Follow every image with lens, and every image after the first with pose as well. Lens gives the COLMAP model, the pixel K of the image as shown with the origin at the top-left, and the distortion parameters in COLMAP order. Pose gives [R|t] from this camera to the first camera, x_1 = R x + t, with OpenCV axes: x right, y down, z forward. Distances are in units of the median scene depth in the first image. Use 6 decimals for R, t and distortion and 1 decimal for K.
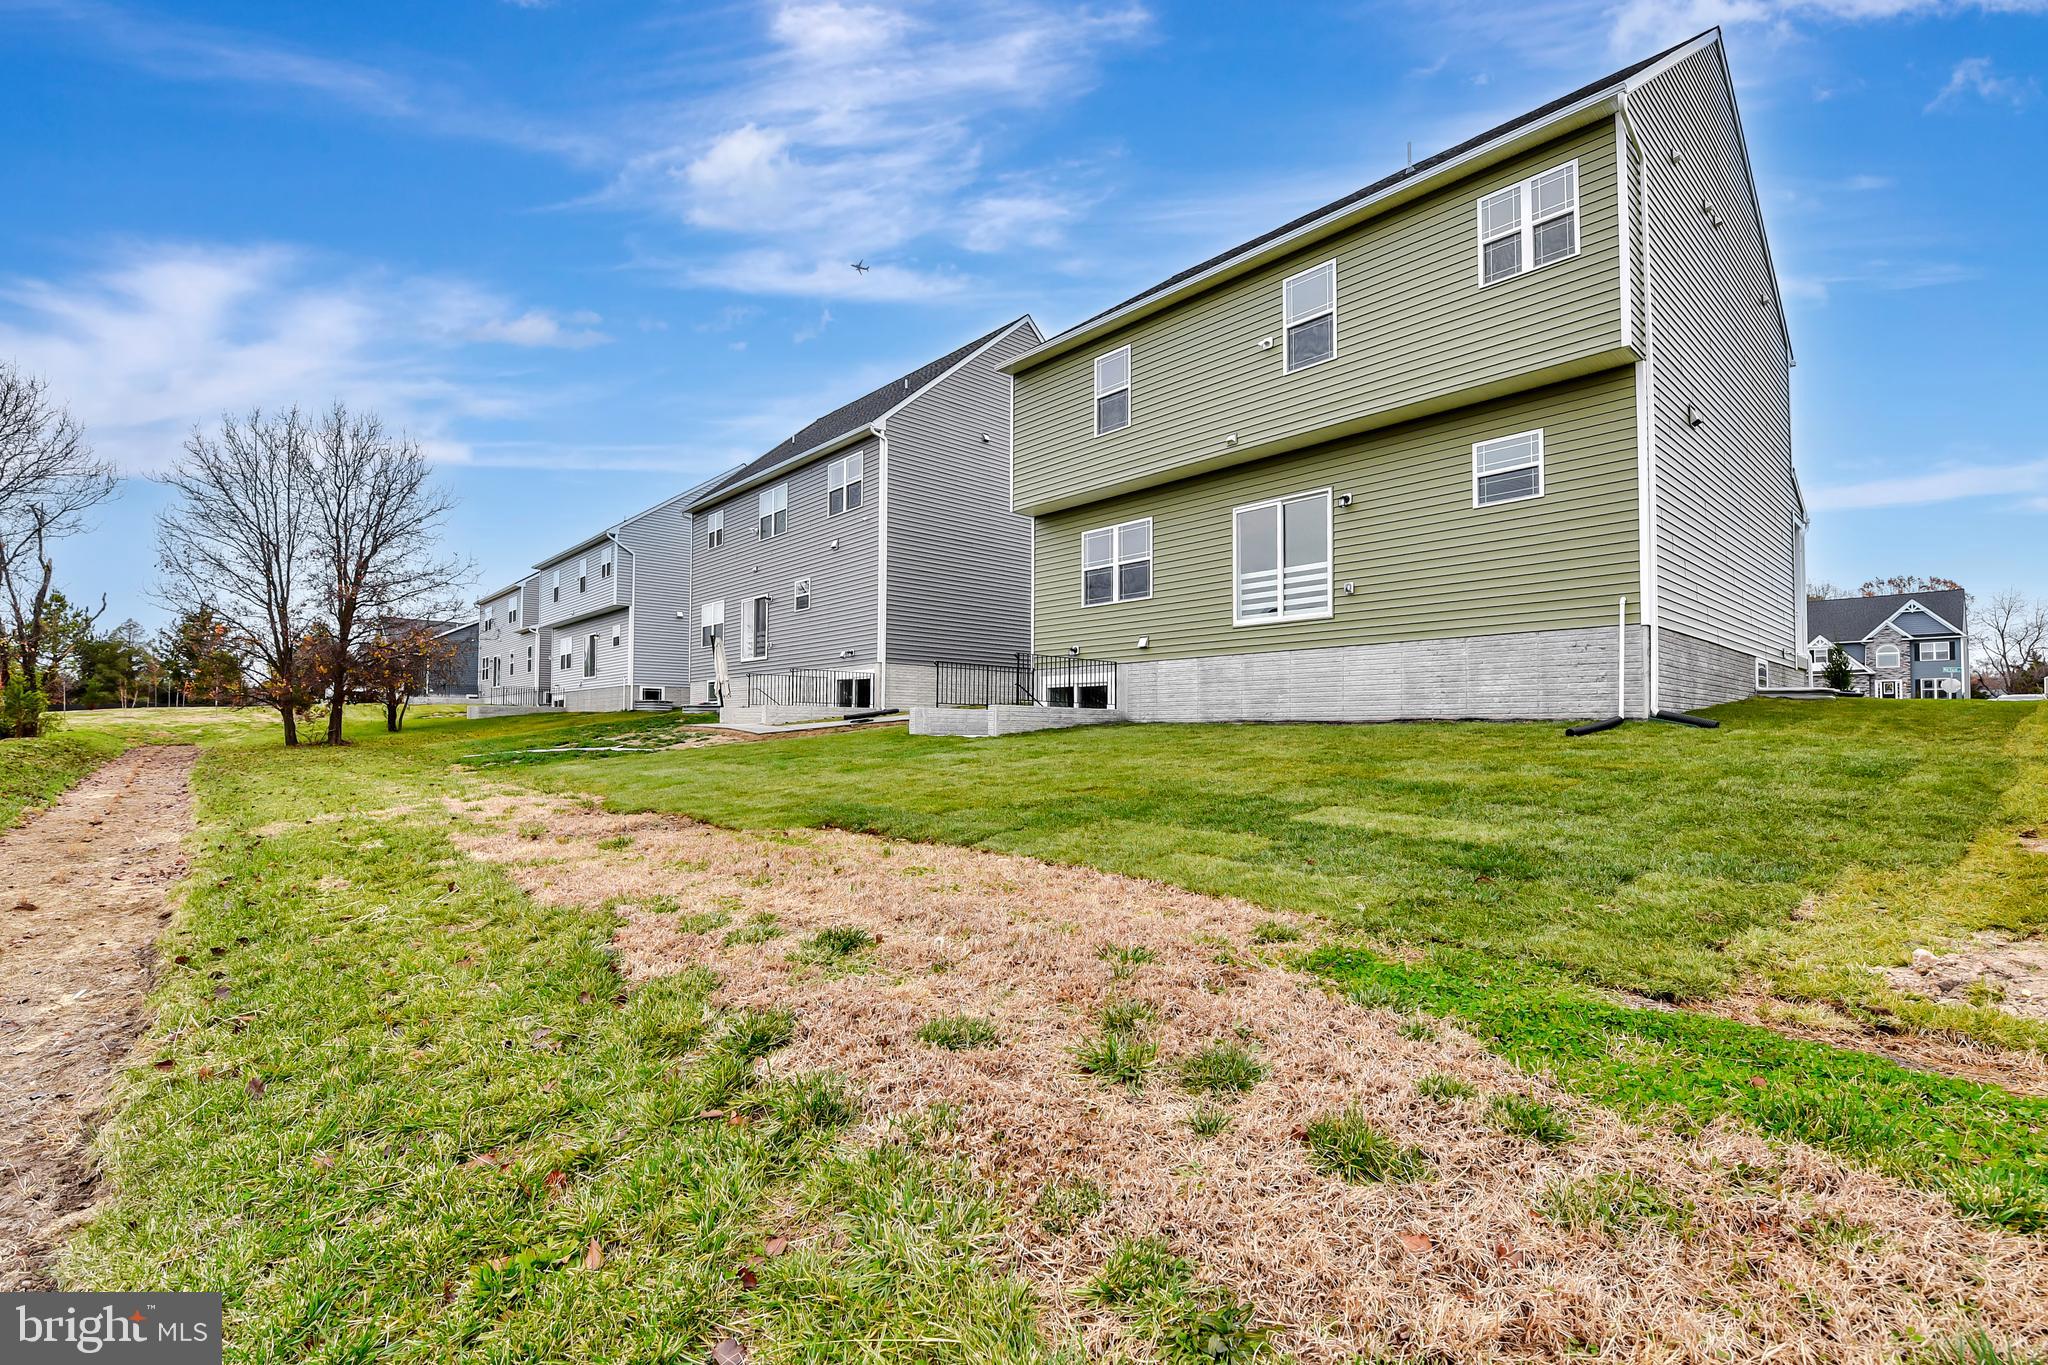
lens RADIAL K [[915.7, 0, 1028.9], [0, 915.7, 727.8], [0, 0, 1]] dist [0.000284, 0.000030]
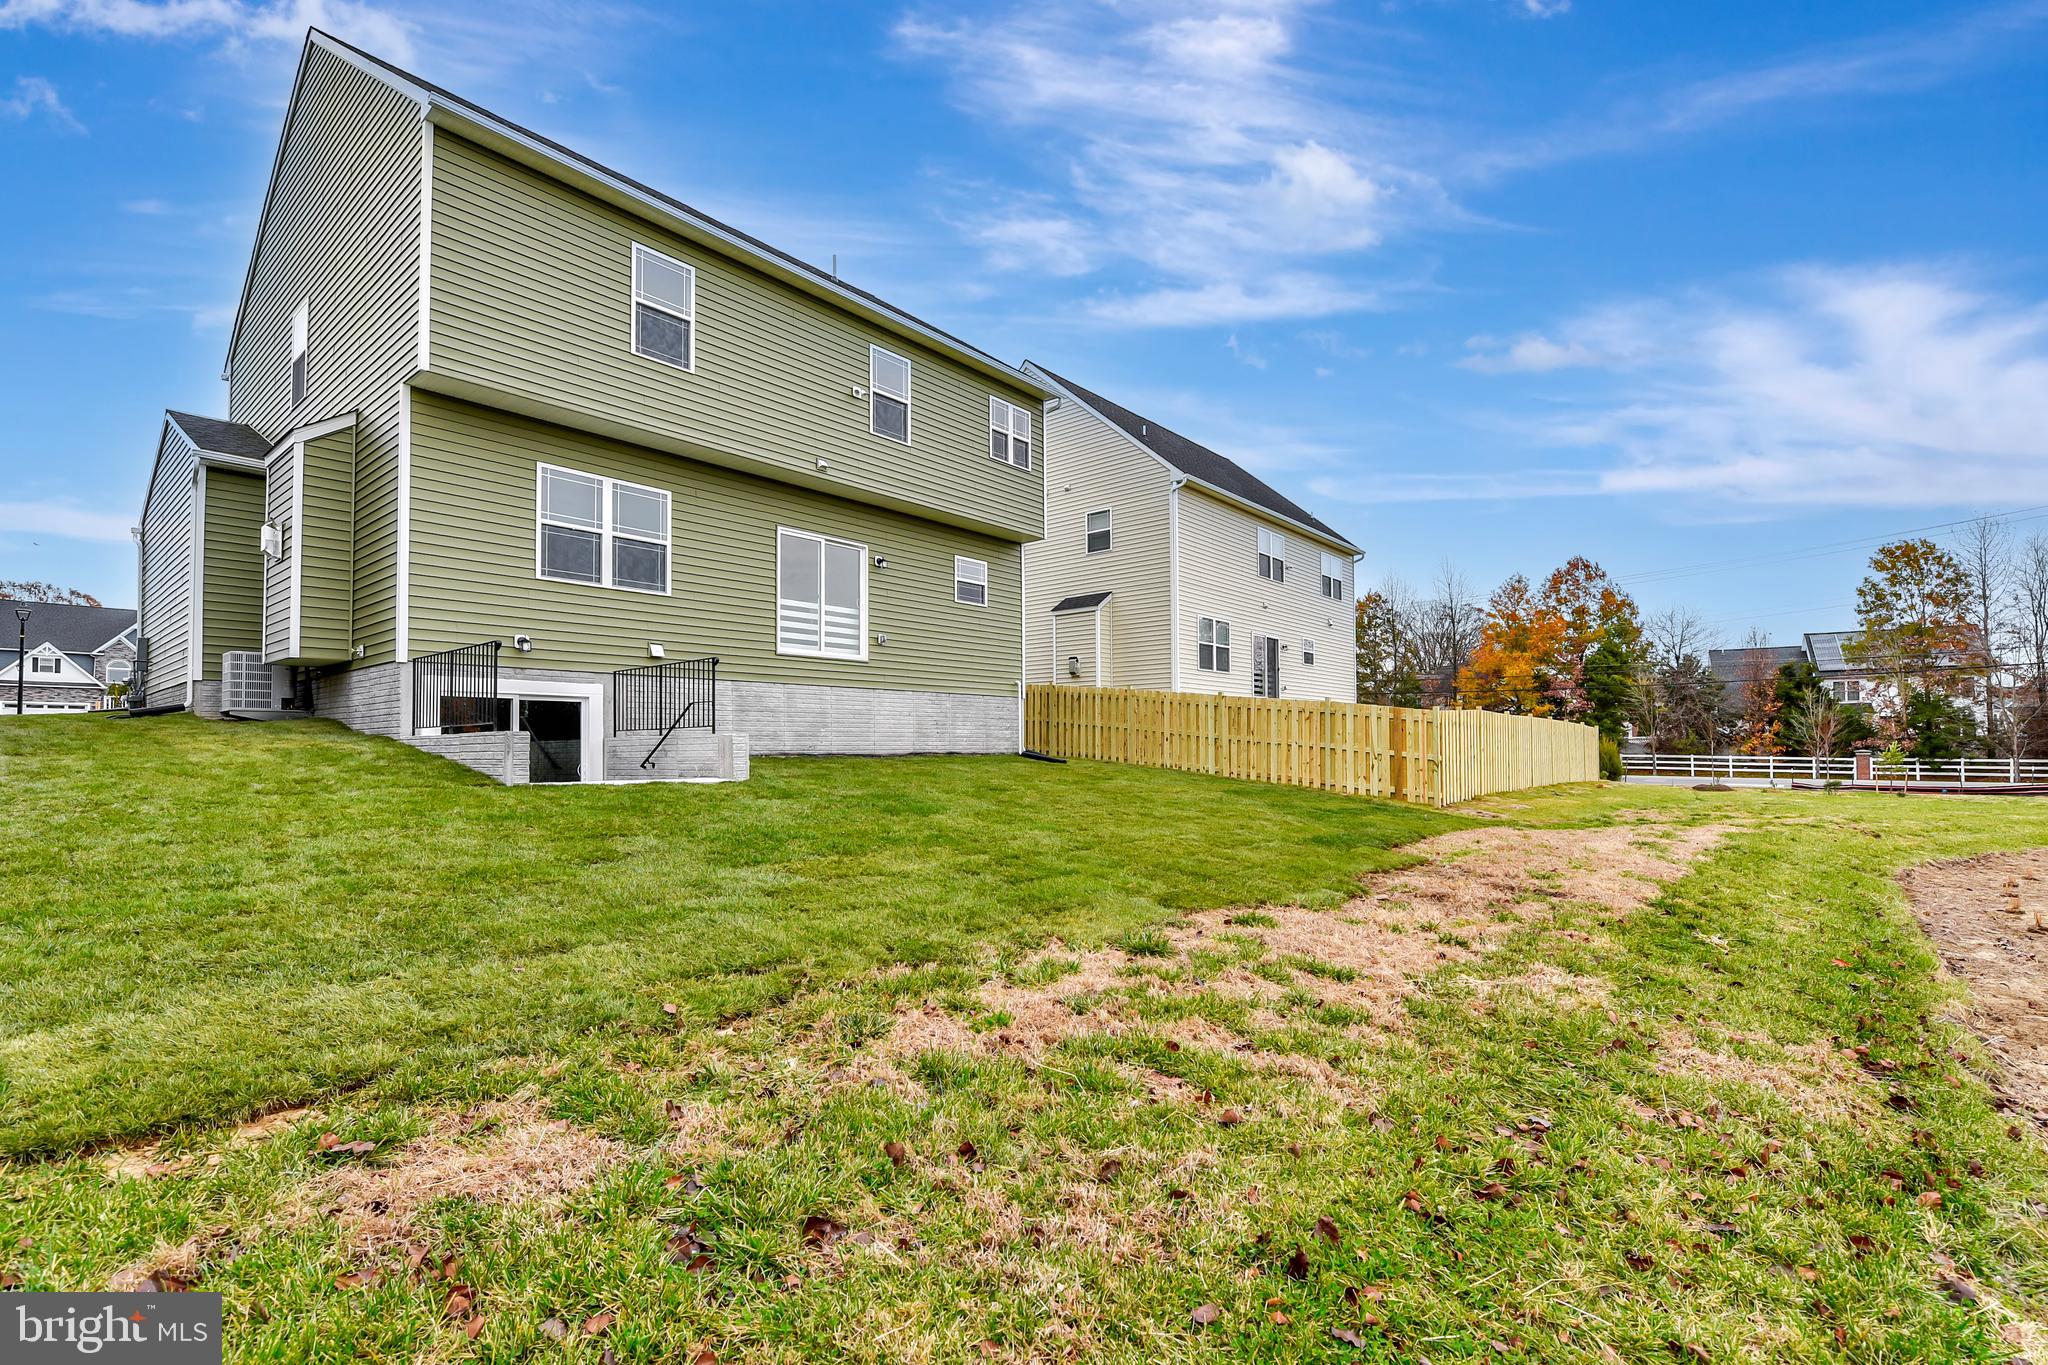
lens RADIAL K [[915.7, 0, 1028.9], [0, 915.7, 727.8], [0, 0, 1]] dist [0.000284, 0.000030]
pose [[-0.127367, 0.019281, 0.991668, -0.746234], [-0.003895, 0.999794, -0.019939, -0.017386], [-0.991848, -0.006403, -0.127266, 0.884866]]
